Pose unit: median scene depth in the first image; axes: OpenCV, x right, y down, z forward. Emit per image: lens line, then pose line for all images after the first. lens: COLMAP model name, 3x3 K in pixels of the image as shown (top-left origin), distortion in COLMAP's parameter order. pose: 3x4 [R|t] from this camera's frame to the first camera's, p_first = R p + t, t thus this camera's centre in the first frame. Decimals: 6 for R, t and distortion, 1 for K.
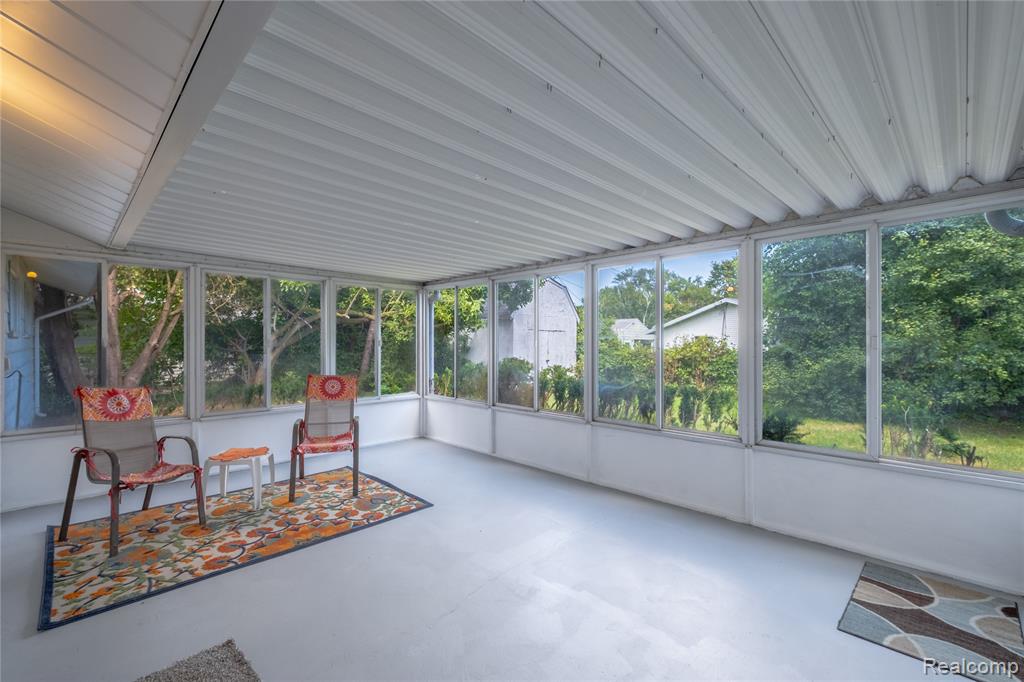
lens RADIAL K [[439.6, 0, 512.0], [0, 439.6, 341.0], [0, 0, 1]] dist [0.031484, -0.000138]
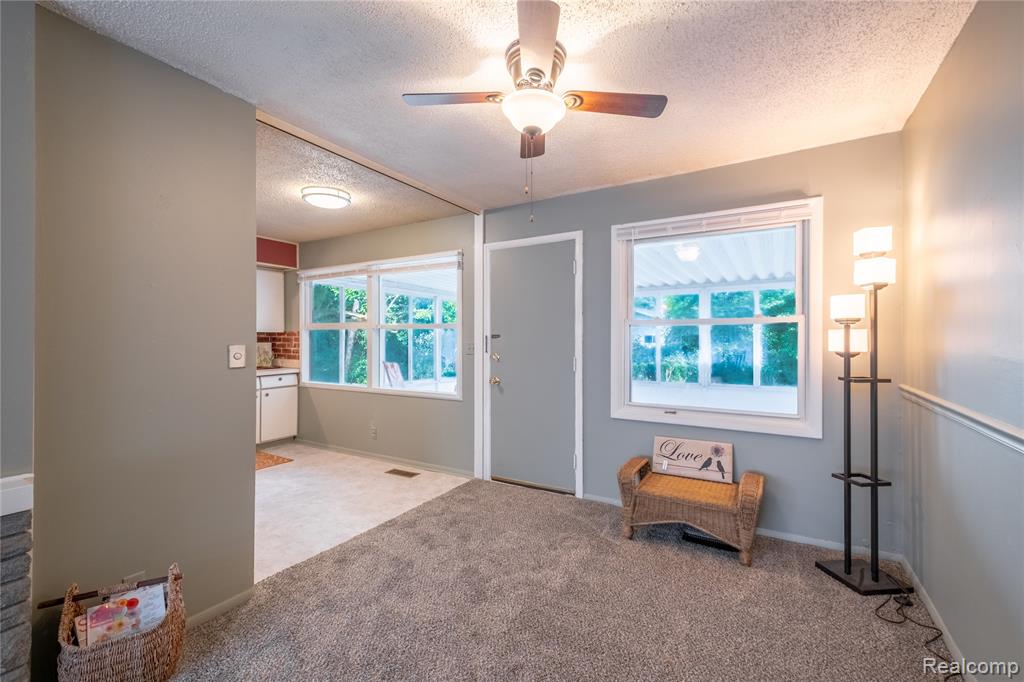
lens RADIAL K [[433.8, 0, 511.0], [0, 433.8, 338.9], [0, 0, 1]] dist [0.012338, -0.000789]
pose [[0.970758, 0.006323, 0.239976, -0.634834], [-0.006216, 0.999980, -0.001204, 0.008803], [-0.239979, -0.000323, 0.970778, -0.580431]]
